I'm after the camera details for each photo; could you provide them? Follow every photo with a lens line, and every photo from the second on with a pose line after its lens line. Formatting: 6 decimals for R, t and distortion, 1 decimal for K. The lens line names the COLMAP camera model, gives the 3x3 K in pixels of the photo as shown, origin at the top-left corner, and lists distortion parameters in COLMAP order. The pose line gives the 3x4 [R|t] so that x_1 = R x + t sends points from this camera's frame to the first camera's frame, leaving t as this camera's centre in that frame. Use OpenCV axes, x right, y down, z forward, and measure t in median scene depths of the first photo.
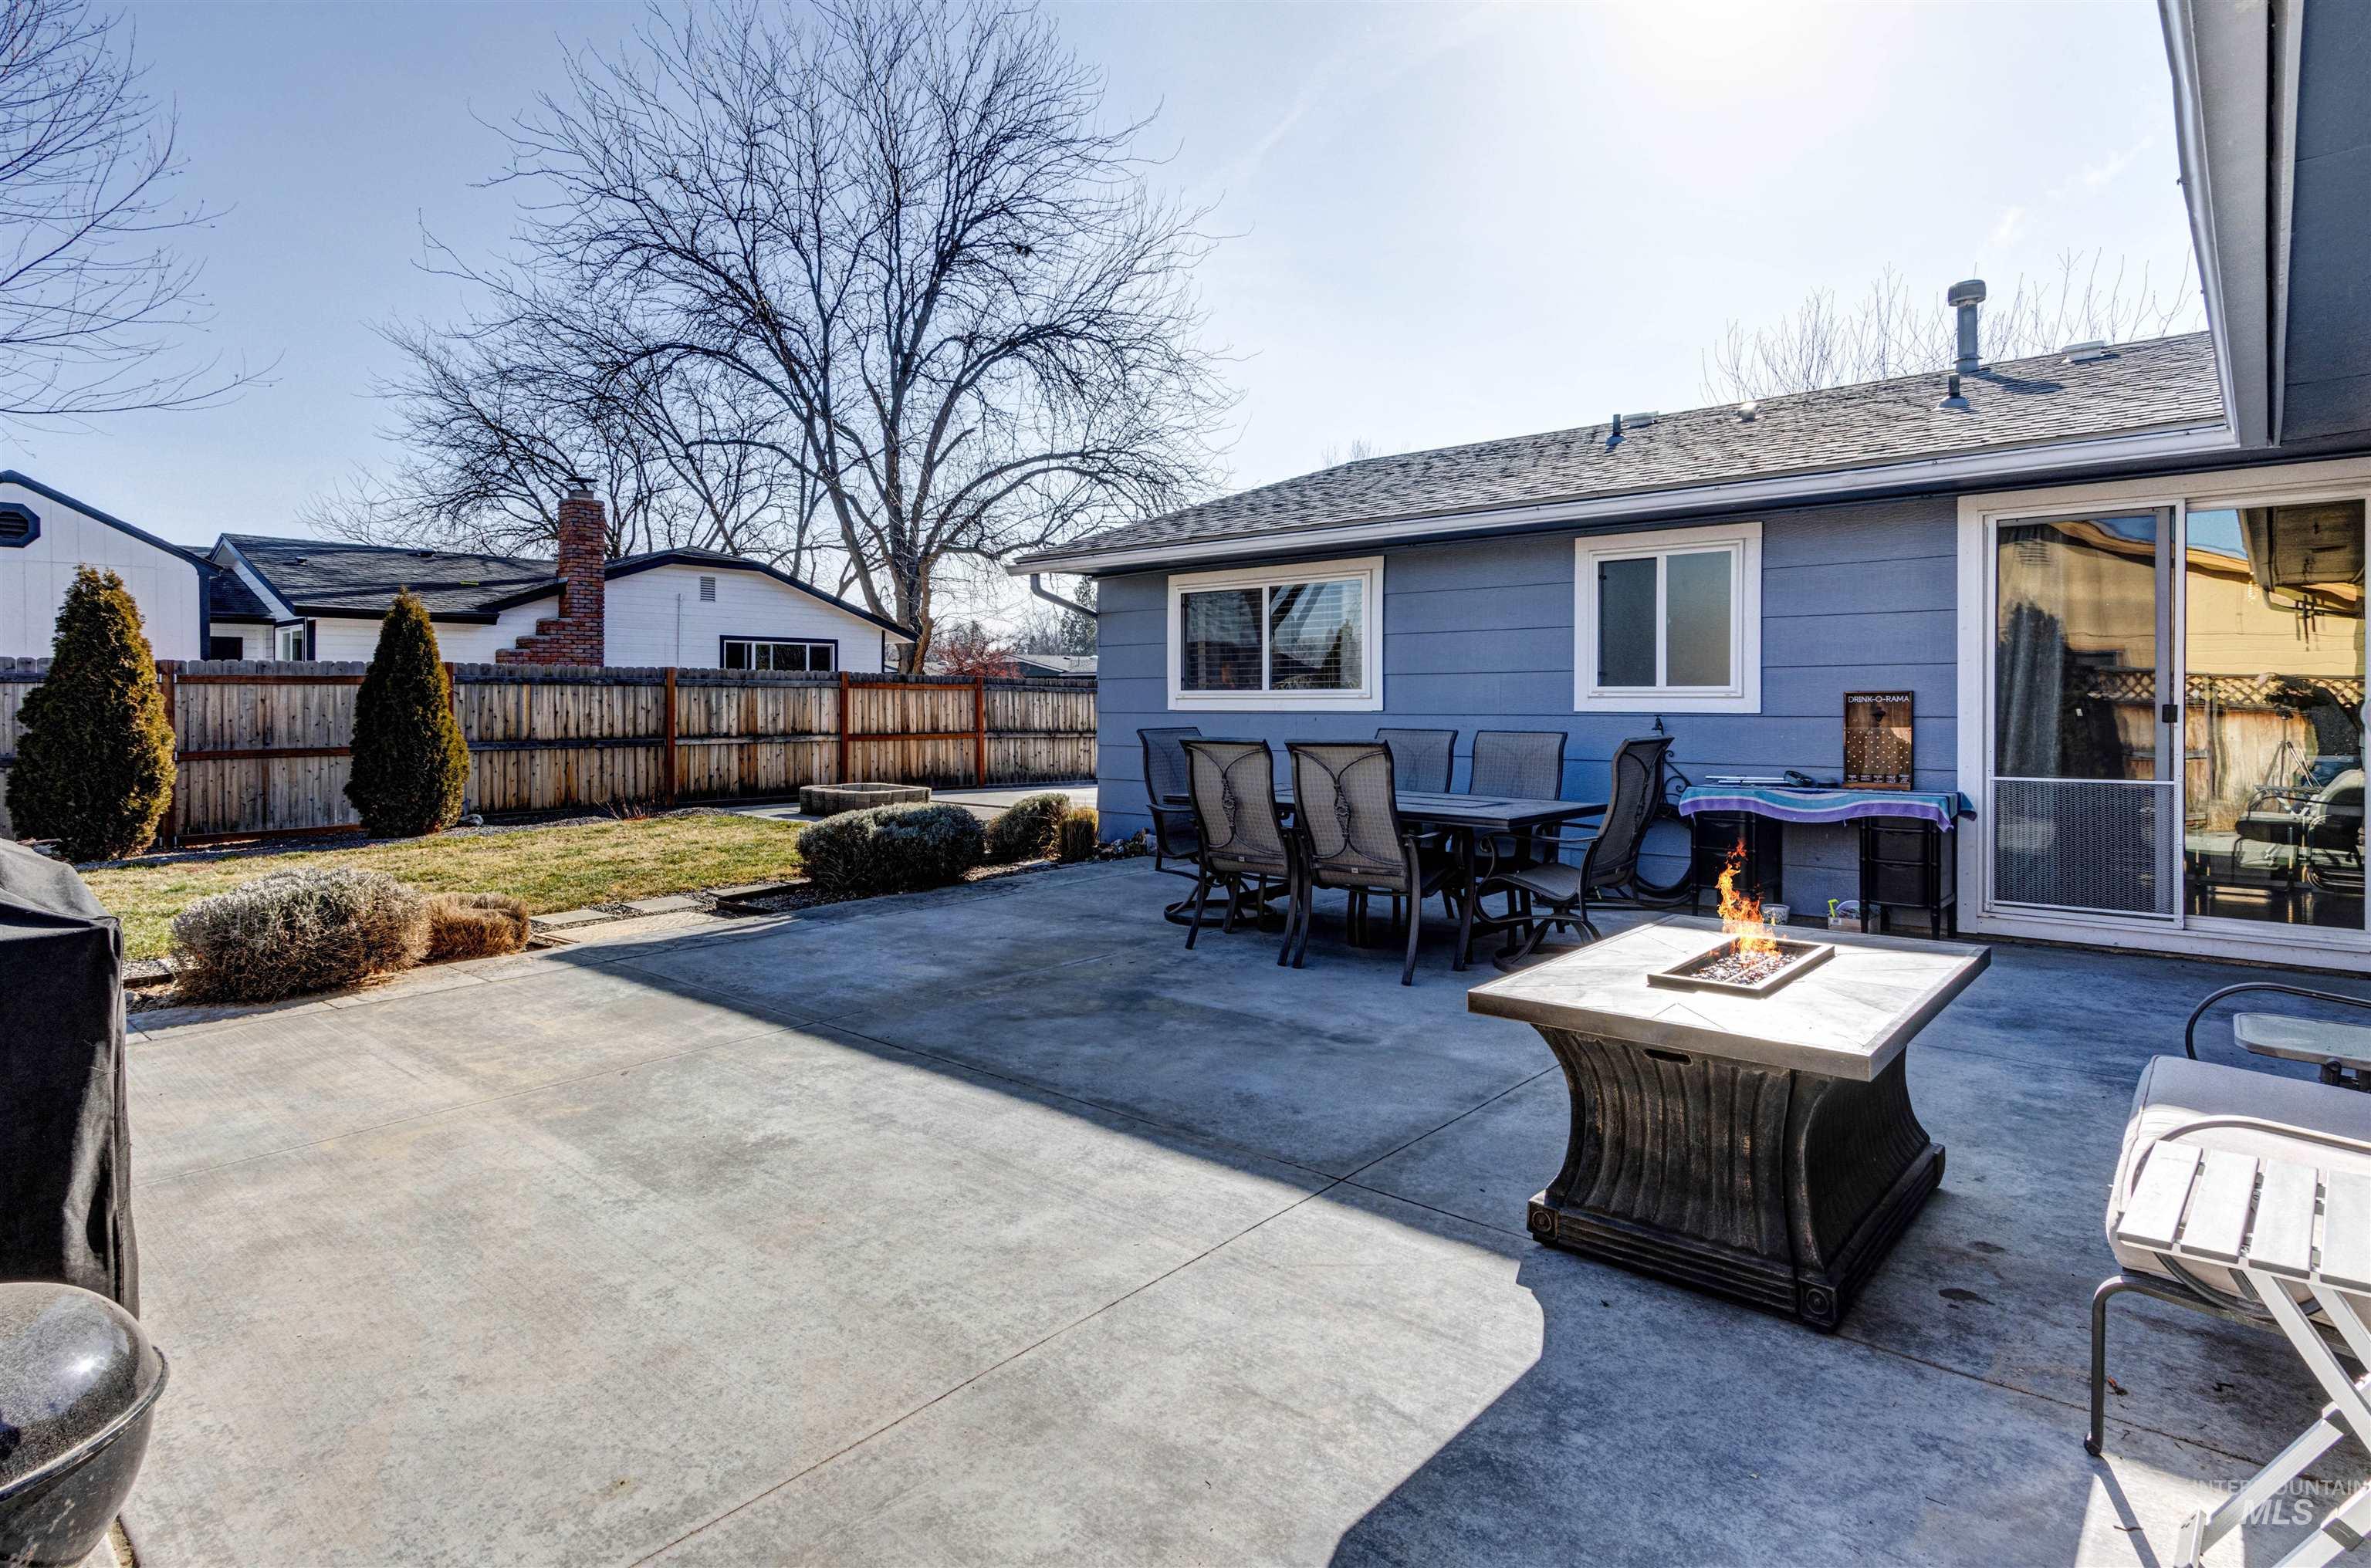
lens RADIAL K [[1265.0, 0, 1104.0], [0, 1265.0, 713.8], [0, 0, 1]] dist [0.007884, 0.000802]
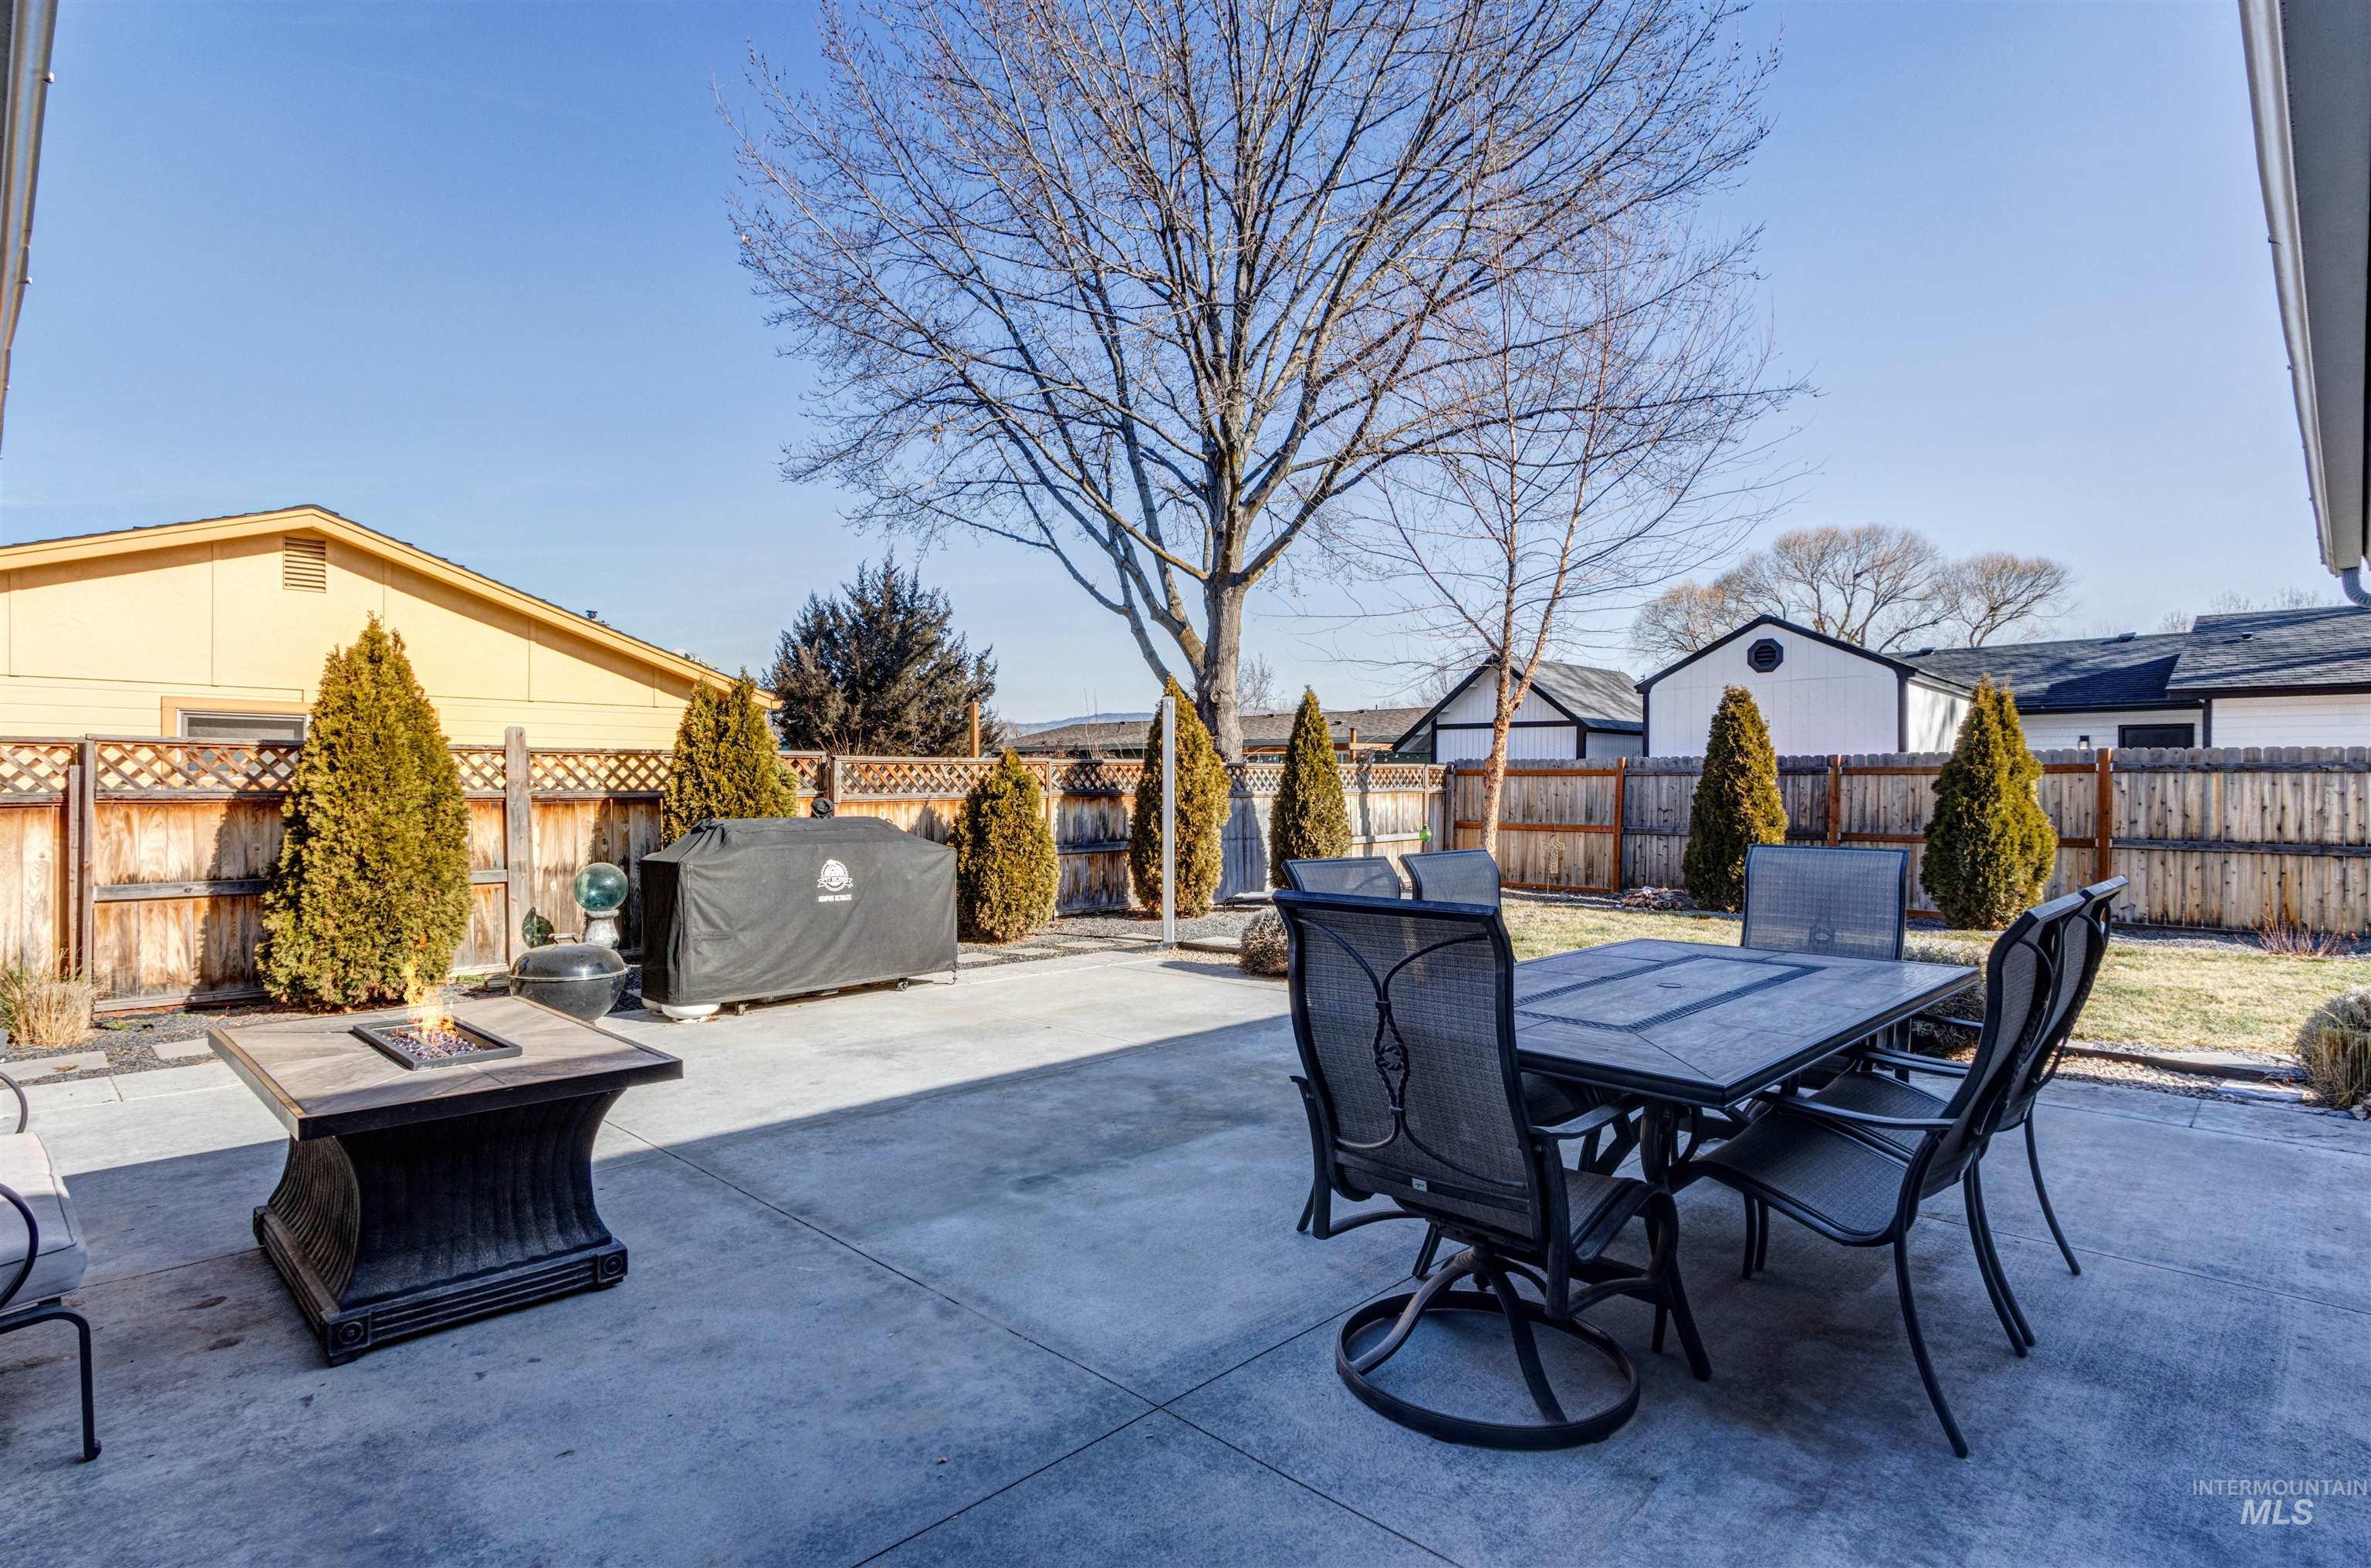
lens RADIAL K [[1179.6, 0, 1178.9], [0, 1179.6, 789.9], [0, 0, 1]] dist [-0.003394, -0.000684]
pose [[-0.028769, 0.007544, -0.999558, 0.327064], [-0.015468, 0.999848, 0.007992, -0.007810], [0.999466, 0.015691, -0.028648, 0.362863]]
